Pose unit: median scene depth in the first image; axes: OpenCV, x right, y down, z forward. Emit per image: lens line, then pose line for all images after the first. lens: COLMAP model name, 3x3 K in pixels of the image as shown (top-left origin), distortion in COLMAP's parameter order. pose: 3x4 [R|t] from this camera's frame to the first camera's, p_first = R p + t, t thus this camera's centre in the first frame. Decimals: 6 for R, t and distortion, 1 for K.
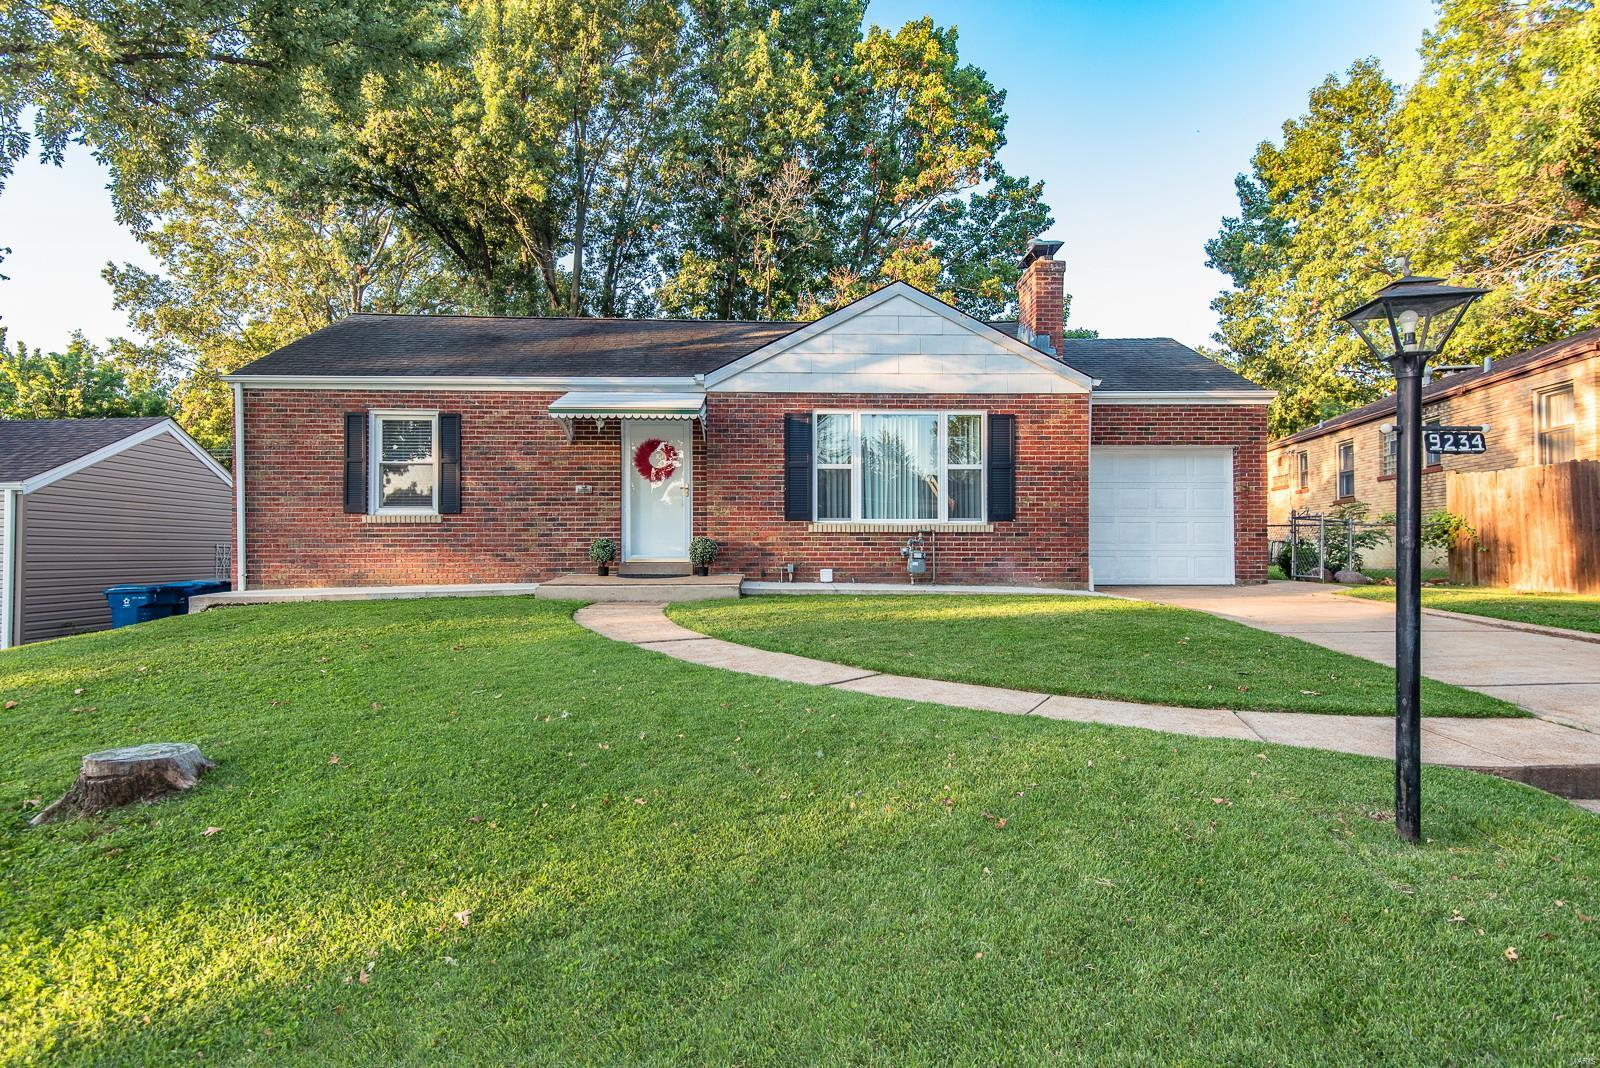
lens RADIAL K [[857.9, 0, 861.8], [0, 857.9, 556.5], [0, 0, 1]] dist [0.039515, -0.016725]
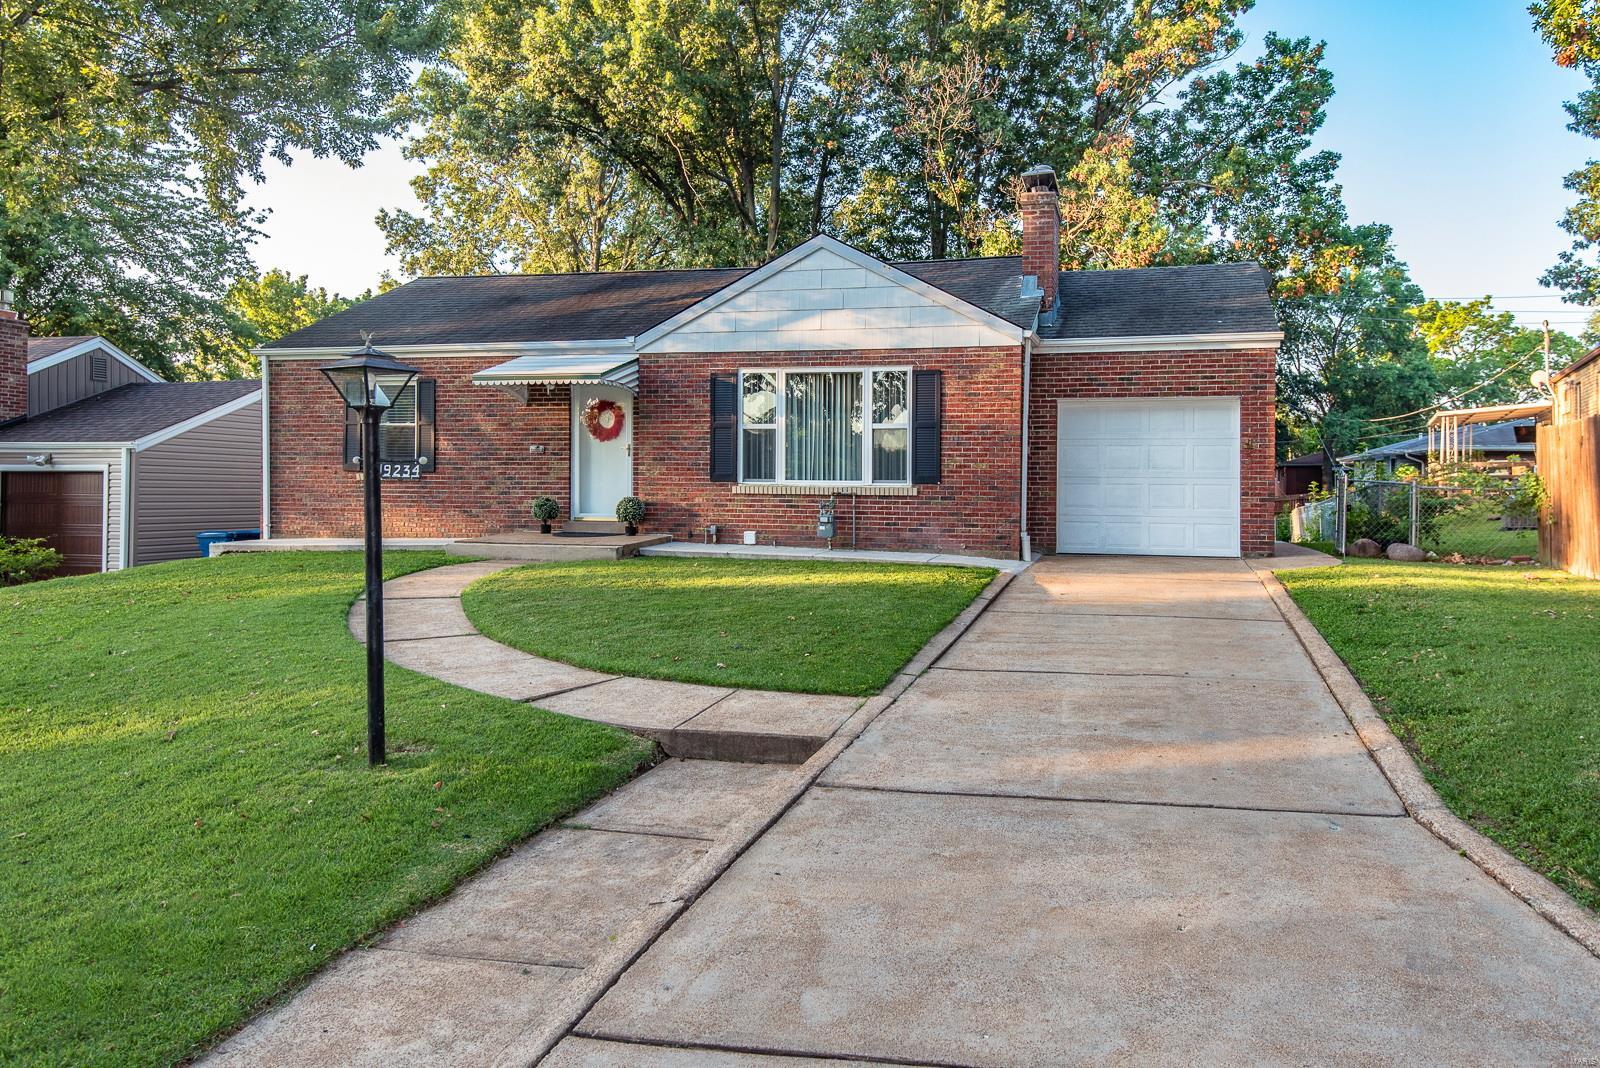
lens RADIAL K [[1019.3, 0, 917.5], [0, 1019.3, 513.2], [0, 0, 1]] dist [0.028655, -0.002656]
pose [[0.967485, 0.016800, -0.252369, 0.434577], [-0.014189, 0.999825, 0.012162, -0.022511], [0.252529, -0.008186, 0.967555, -0.079513]]
